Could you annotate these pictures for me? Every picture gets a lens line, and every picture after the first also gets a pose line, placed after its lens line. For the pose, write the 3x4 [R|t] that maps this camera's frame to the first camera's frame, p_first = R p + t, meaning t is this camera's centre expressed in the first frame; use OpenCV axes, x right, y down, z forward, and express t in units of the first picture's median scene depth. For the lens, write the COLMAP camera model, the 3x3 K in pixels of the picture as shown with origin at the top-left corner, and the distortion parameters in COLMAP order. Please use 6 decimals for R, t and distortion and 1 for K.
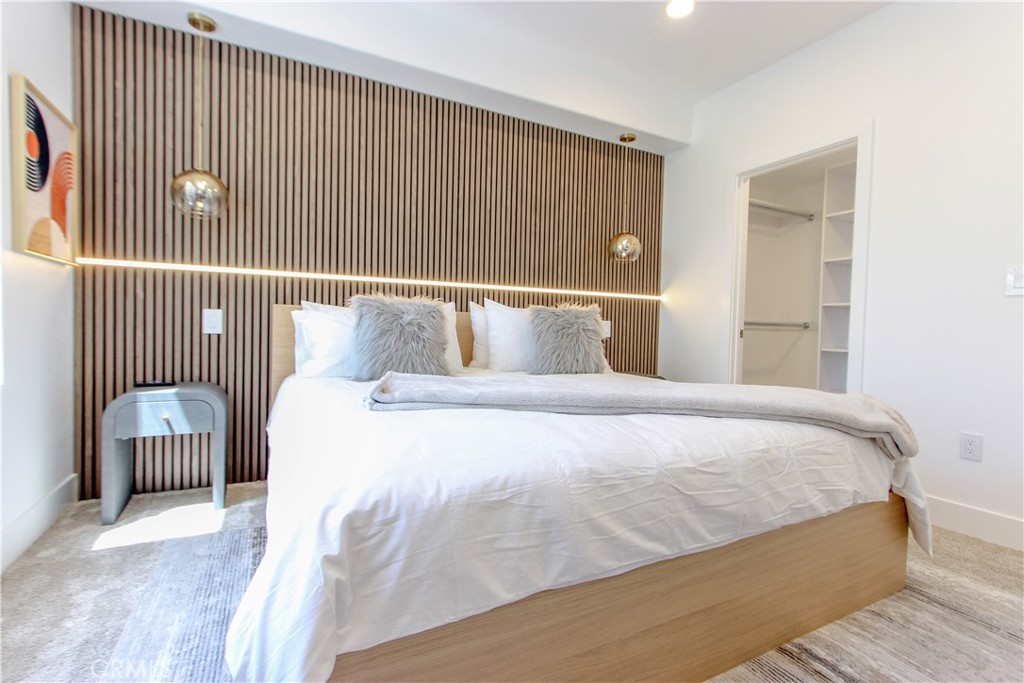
lens RADIAL K [[466.5, 0, 512.0], [0, 466.5, 341.5], [0, 0, 1]] dist [-0.009890, 0.006526]
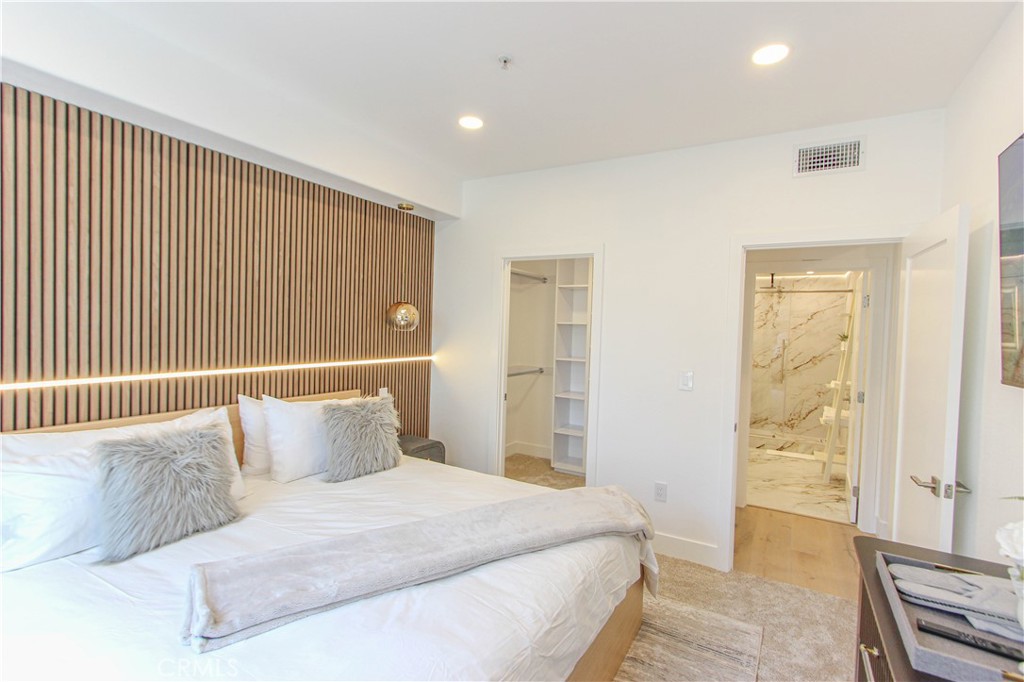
lens RADIAL K [[481.2, 0, 512.0], [0, 481.2, 341.0], [0, 0, 1]] dist [-0.002108, 0.001229]
pose [[0.842446, -0.012220, 0.538643, -0.142519], [0.003862, 0.999854, 0.016642, -0.198598], [-0.538768, -0.011939, 0.842370, 0.004926]]
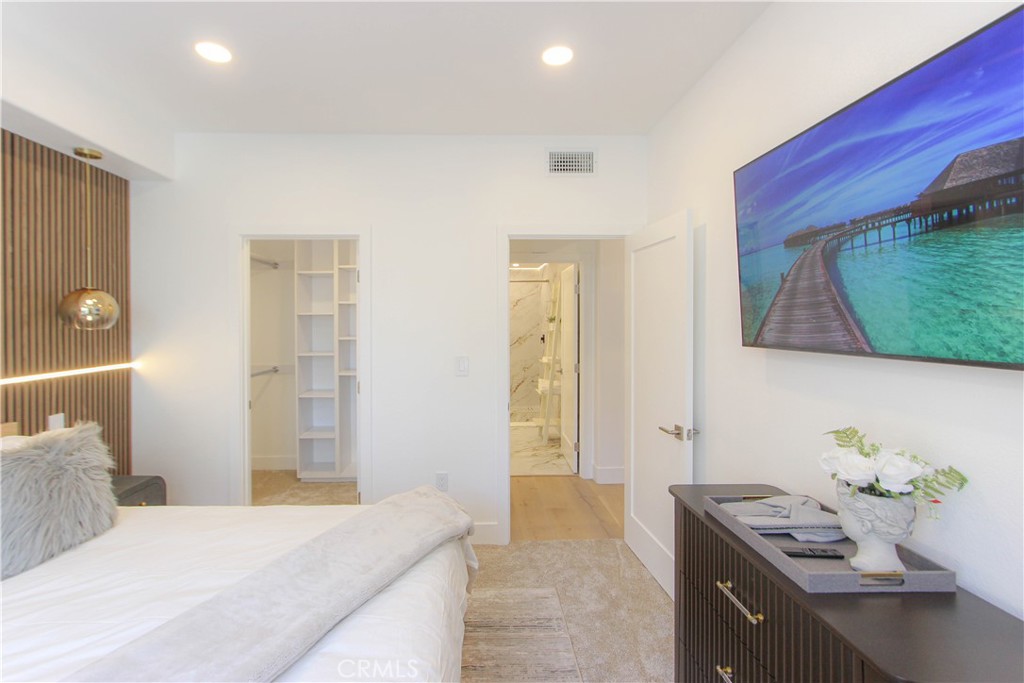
lens RADIAL K [[477.9, 0, 483.7], [0, 477.9, 326.8], [0, 0, 1]] dist [-0.003126, 0.000200]
pose [[0.432702, -0.034430, 0.900879, -0.180862], [0.041272, 0.998979, 0.018355, -0.196545], [-0.900592, 0.029239, 0.433681, 0.186507]]
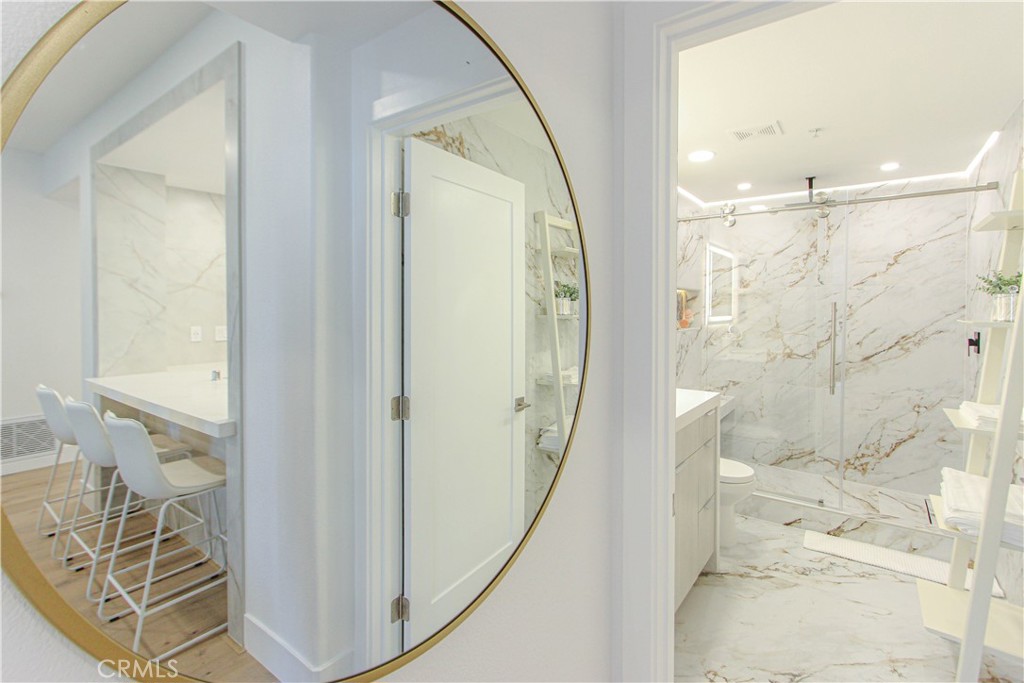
lens RADIAL K [[477.2, 0, 505.6], [0, 477.2, 319.4], [0, 0, 1]] dist [0.000881, 0.000530]
pose [[0.902615, -0.033305, 0.429159, 0.947489], [0.035802, 0.999356, 0.002256, -0.157737], [-0.428958, 0.013328, 0.903226, 0.531821]]
